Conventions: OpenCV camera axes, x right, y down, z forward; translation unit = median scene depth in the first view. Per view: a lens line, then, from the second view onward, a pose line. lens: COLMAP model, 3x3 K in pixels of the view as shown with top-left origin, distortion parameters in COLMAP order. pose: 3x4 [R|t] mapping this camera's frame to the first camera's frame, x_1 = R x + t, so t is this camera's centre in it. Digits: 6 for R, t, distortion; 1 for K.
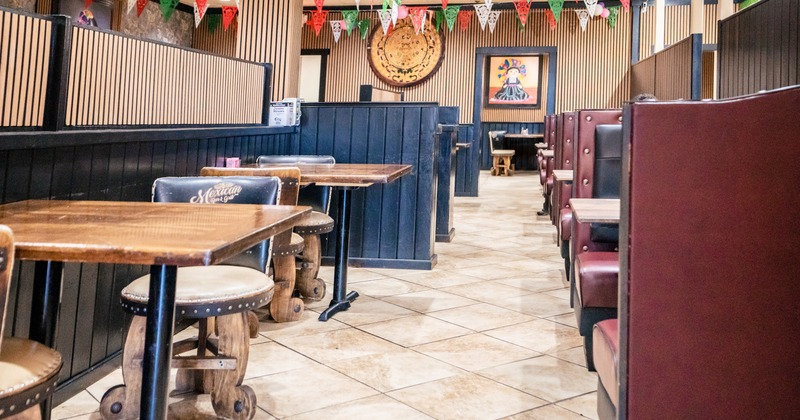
lens RADIAL K [[771.6, 0, 399.5], [0, 771.6, 238.3], [0, 0, 1]] dist [0.082066, 0.003835]
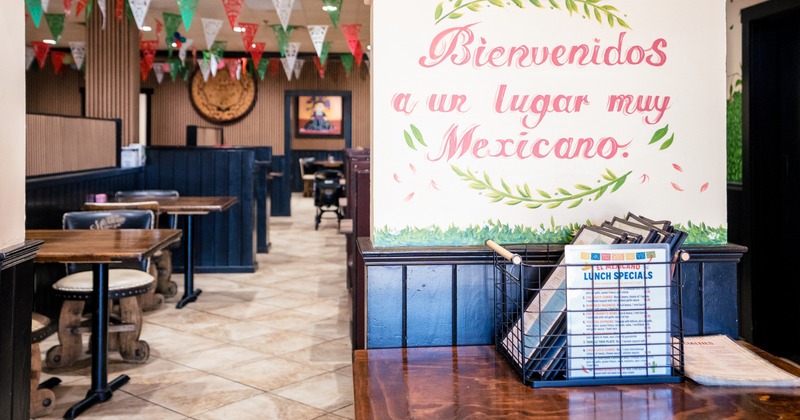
lens RADIAL K [[771.6, 0, 399.5], [0, 771.6, 238.3], [0, 0, 1]] dist [0.082066, 0.003835]
pose [[0.972553, -0.032606, 0.230384, -0.020831], [0.037576, 0.999145, -0.017220, 0.012076], [-0.229625, 0.025404, 0.972948, -0.359060]]
